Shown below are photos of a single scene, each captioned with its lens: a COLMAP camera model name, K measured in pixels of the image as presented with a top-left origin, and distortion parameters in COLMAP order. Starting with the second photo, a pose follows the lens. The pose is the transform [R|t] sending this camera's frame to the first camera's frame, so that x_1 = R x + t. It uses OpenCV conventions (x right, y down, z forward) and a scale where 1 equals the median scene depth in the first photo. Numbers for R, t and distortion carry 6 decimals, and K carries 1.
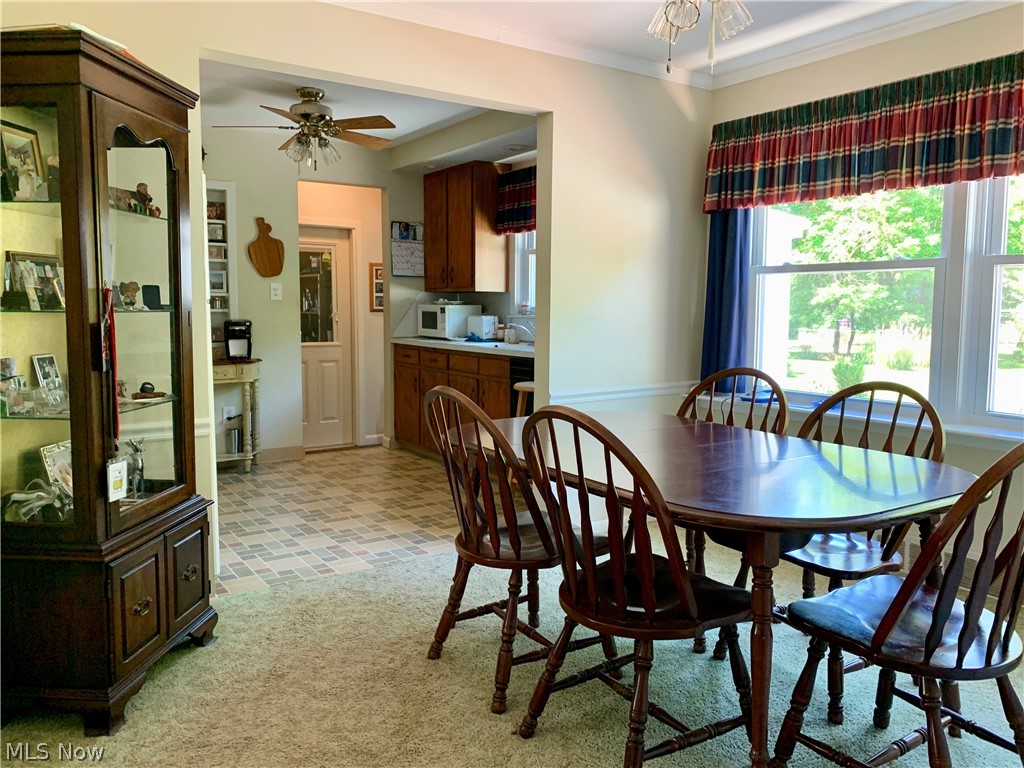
lens RADIAL K [[788.8, 0, 531.9], [0, 788.8, 382.9], [0, 0, 1]] dist [0.004215, -0.069502]
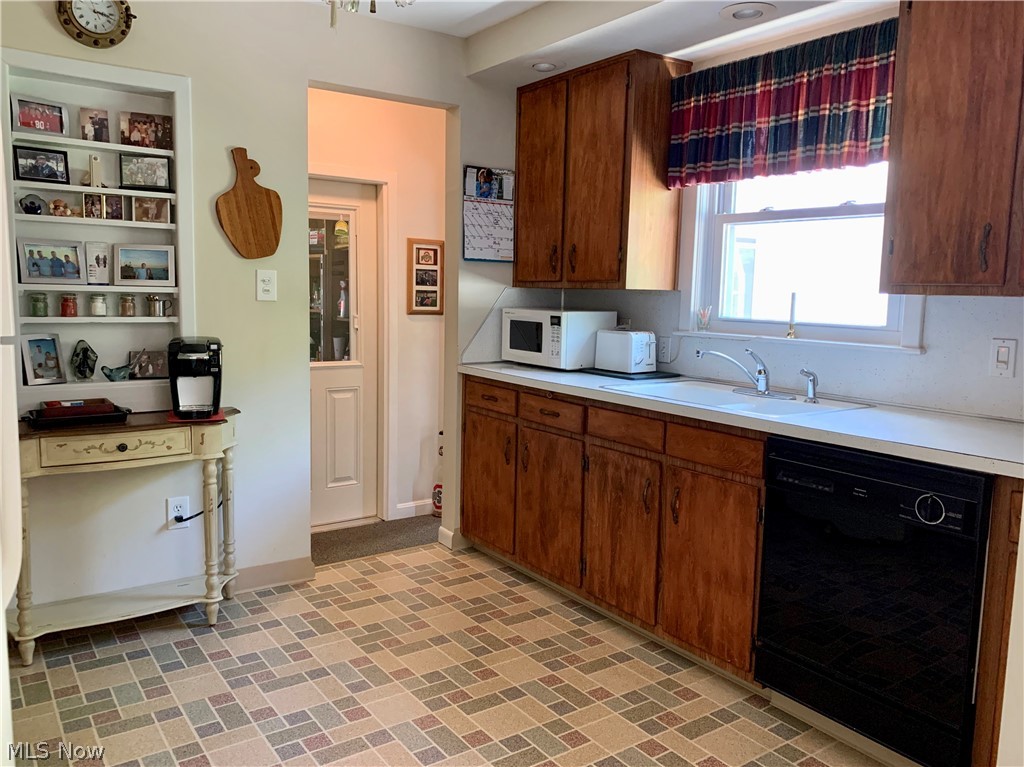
lens RADIAL K [[803.5, 0, 512.0], [0, 803.5, 383.5], [0, 0, 1]] dist [-0.000980, -0.002326]
pose [[0.999906, 0.013534, 0.002330, -0.148620], [-0.013574, 0.999744, 0.018101, -0.057650], [-0.002084, -0.018131, 0.999833, 0.423105]]
